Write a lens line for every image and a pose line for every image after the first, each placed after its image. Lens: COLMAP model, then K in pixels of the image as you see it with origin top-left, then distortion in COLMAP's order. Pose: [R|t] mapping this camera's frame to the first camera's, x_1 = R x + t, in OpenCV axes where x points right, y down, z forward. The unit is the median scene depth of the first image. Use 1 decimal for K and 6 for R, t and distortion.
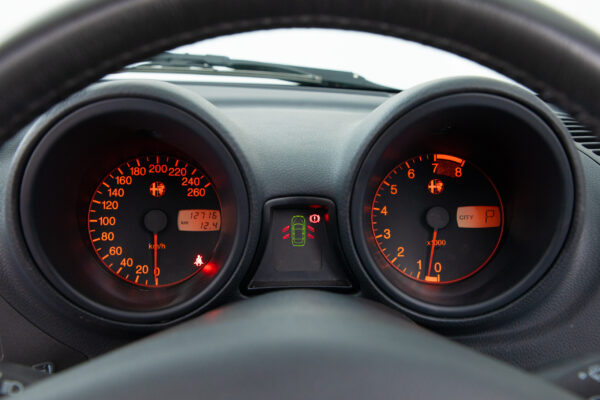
lens RADIAL K [[644.8, 0, 300.0], [0, 644.8, 200.0], [0, 0, 1]] dist [0.019294, 0.012798]
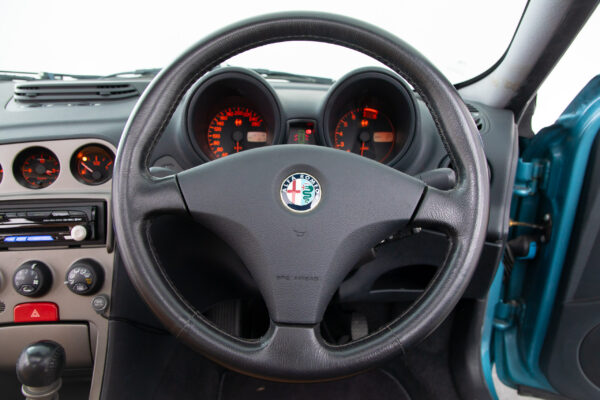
lens RADIAL K [[398.5, 0, 300.0], [0, 398.5, 200.0], [0, 0, 1]] dist [-0.105269, 0.054784]
pose [[0.999774, 0.012820, -0.016973, 0.017464], [-0.011757, 0.998050, 0.061305, 0.164648], [0.017726, -0.061092, 0.997975, -0.373578]]
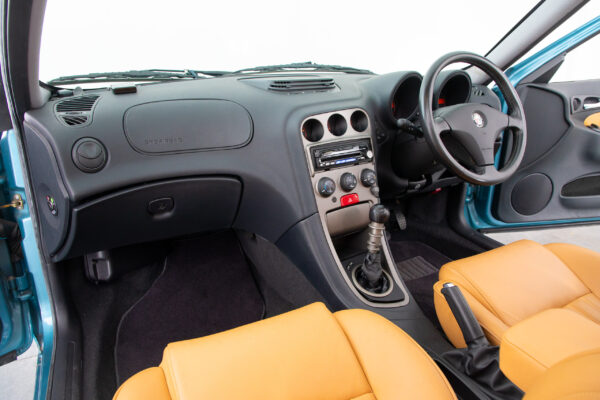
lens RADIAL K [[398.5, 0, 300.0], [0, 398.5, 200.0], [0, 0, 1]] dist [-0.105269, 0.054784]
pose [[0.911979, -0.150731, 0.381542, -1.811039], [0.107704, 0.985401, 0.131852, 0.243622], [-0.395846, -0.079152, 0.914900, -1.203615]]
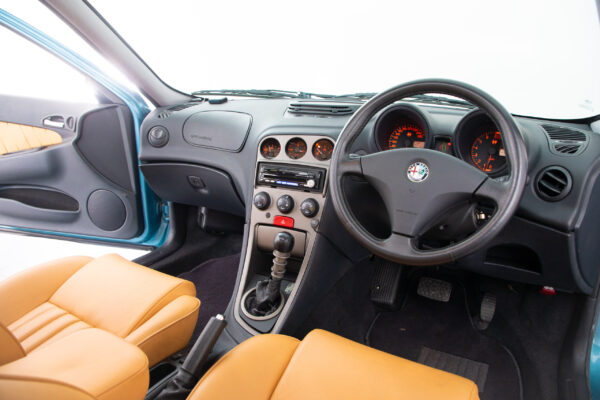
lens RADIAL K [[398.5, 0, 300.0], [0, 398.5, 200.0], [0, 0, 1]] dist [-0.105269, 0.054784]
pose [[0.848277, 0.163769, -0.503592, 0.421111], [-0.141171, 0.986498, 0.083014, 0.244233], [0.510388, 0.000674, 0.859944, -1.170911]]
